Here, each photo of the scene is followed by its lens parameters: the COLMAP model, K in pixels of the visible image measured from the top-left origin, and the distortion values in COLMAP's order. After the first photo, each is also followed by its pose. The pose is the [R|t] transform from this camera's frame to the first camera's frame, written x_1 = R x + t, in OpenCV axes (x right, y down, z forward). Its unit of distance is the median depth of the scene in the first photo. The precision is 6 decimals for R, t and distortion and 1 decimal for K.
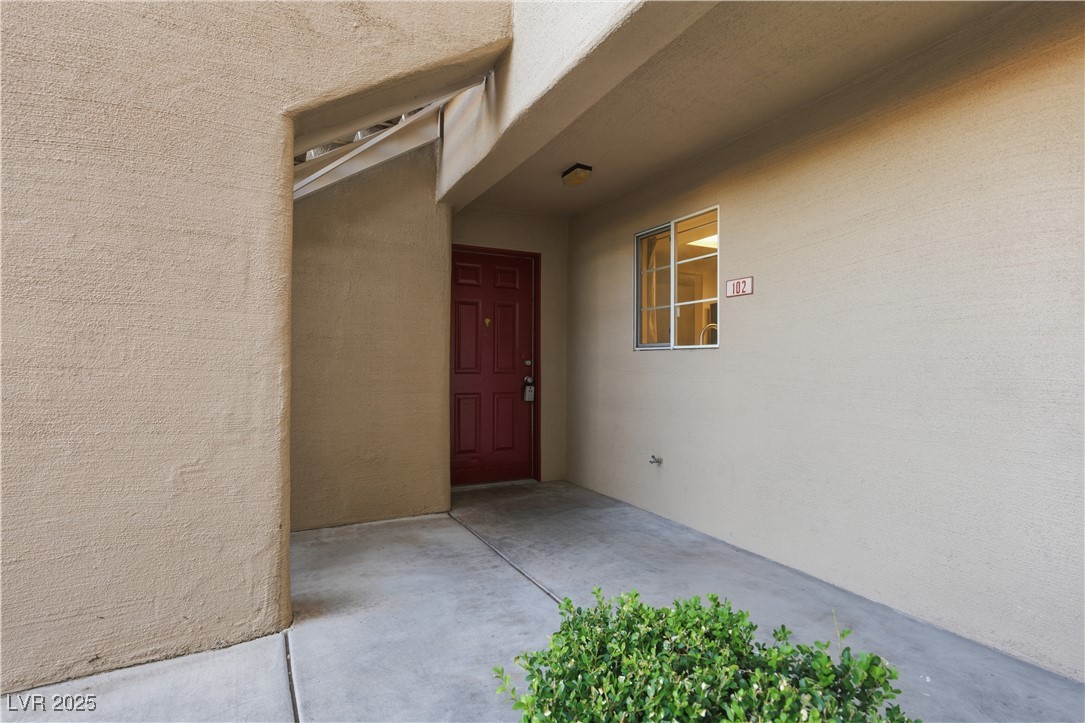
lens RADIAL K [[554.7, 0, 542.6], [0, 554.7, 363.2], [0, 0, 1]] dist [-0.000436, -0.000047]
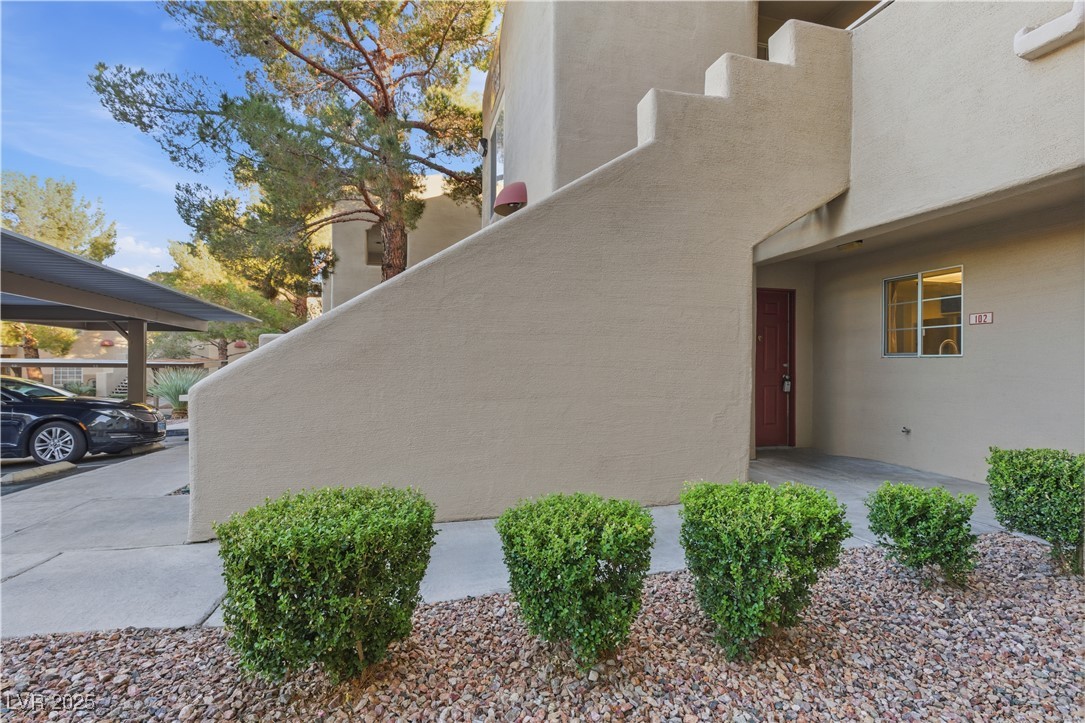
lens RADIAL K [[524.1, 0, 544.0], [0, 524.1, 360.2], [0, 0, 1]] dist [-0.001027, -0.000359]
pose [[0.976265, -0.000128, -0.216578, -0.419988], [-0.000831, 0.999990, -0.004339, -0.008870], [0.216577, 0.004416, 0.976256, -0.565609]]
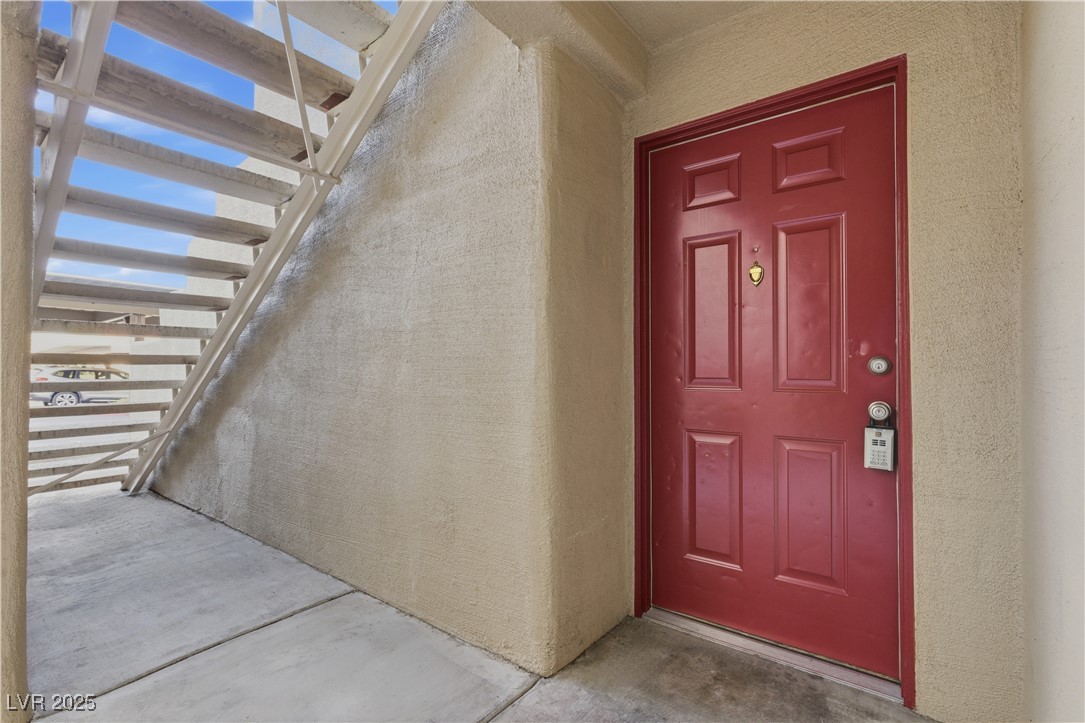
lens RADIAL K [[484.7, 0, 539.8], [0, 484.7, 366.0], [0, 0, 1]] dist [-0.000463, -0.000665]
pose [[0.428161, -0.016273, -0.903556, 0.208430], [0.000223, 0.999840, -0.017901, 0.006566], [0.903702, 0.007463, 0.428096, 0.803065]]
